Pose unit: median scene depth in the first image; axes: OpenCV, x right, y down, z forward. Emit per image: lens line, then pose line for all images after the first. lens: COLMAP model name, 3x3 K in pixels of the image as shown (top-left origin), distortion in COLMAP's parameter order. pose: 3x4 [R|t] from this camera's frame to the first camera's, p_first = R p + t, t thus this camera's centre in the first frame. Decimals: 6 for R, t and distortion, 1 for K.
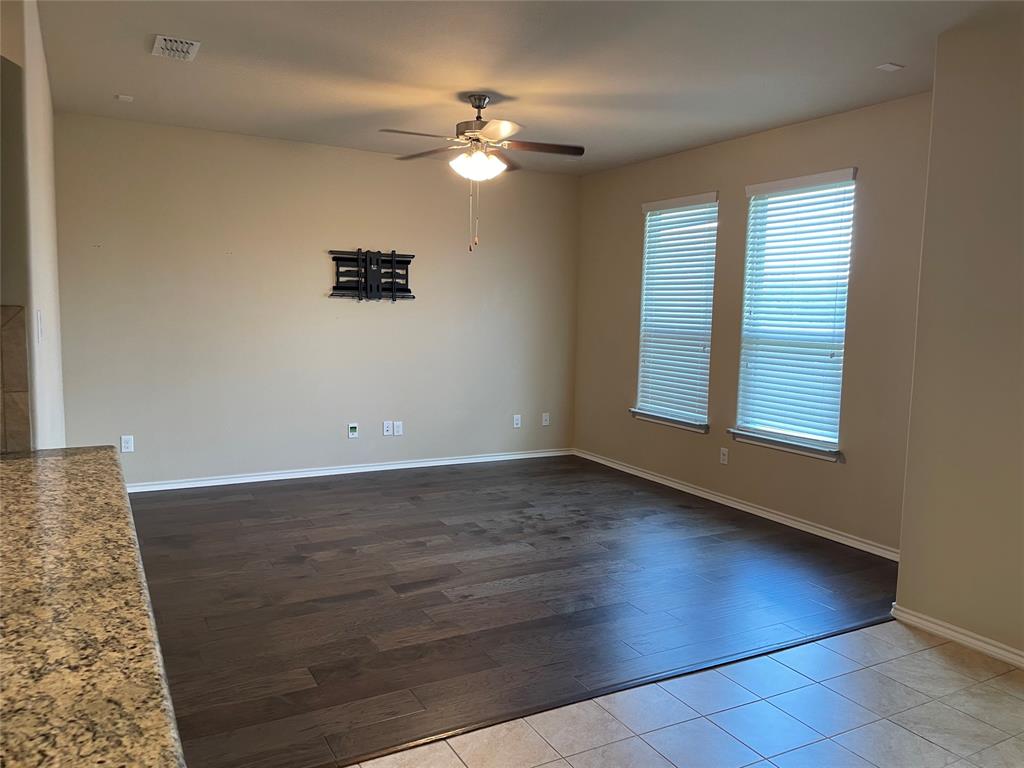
lens RADIAL K [[782.3, 0, 534.4], [0, 782.3, 389.1], [0, 0, 1]] dist [0.020852, -0.024138]
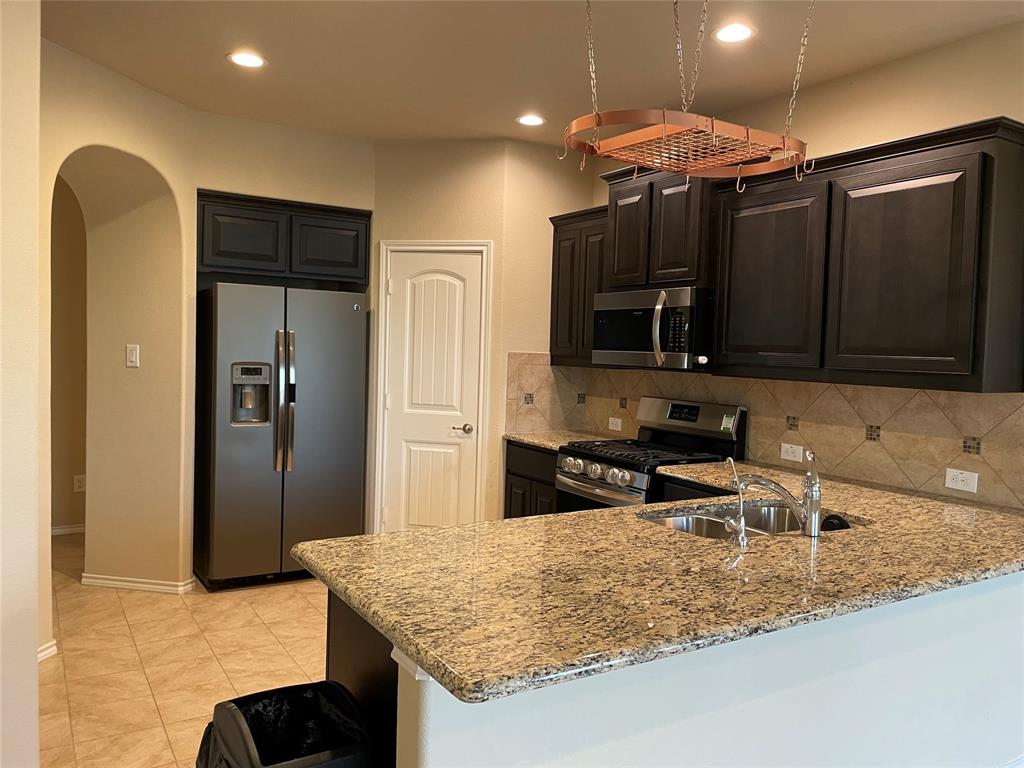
lens RADIAL K [[782.3, 0, 514.5], [0, 782.3, 383.1], [0, 0, 1]] dist [0.020852, -0.024138]
pose [[0.032650, 0.027543, -0.999087, 0.553276], [-0.134863, 0.990600, 0.022902, -0.032537], [0.990326, 0.133992, 0.036057, 0.385875]]
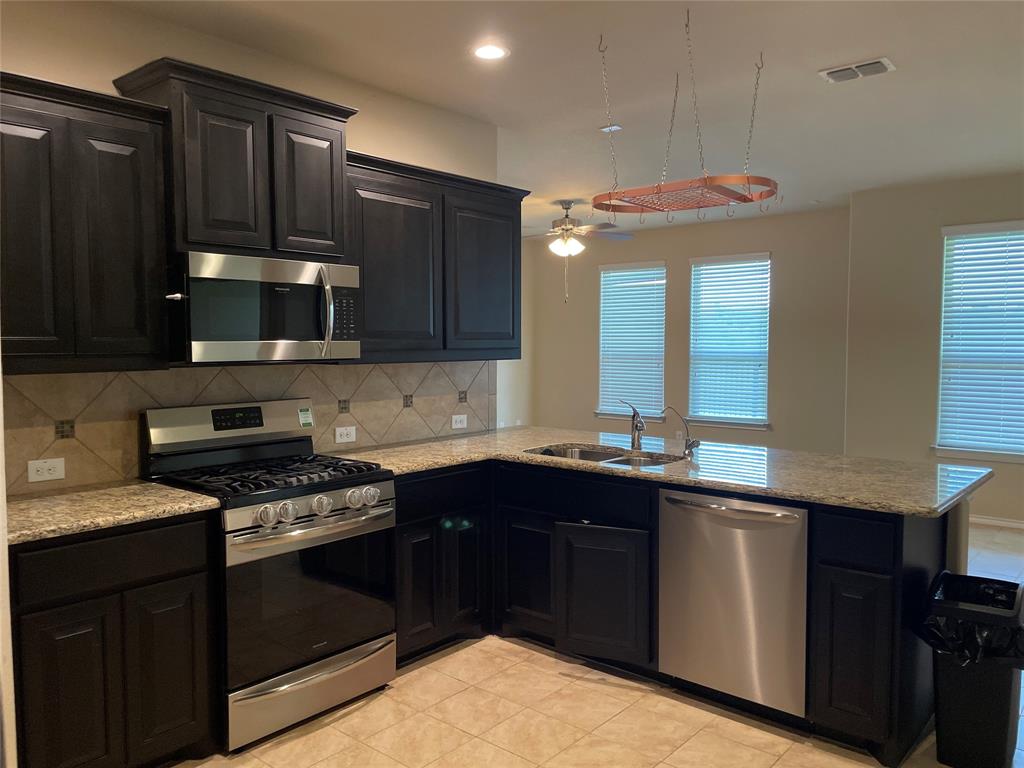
lens RADIAL K [[782.3, 0, 505.3], [0, 782.3, 388.2], [0, 0, 1]] dist [0.020852, -0.024138]
pose [[0.941461, -0.043733, 0.334273, -1.825671], [0.056674, 0.997970, -0.029054, 0.059846], [-0.332324, 0.046298, 0.942028, -0.955992]]
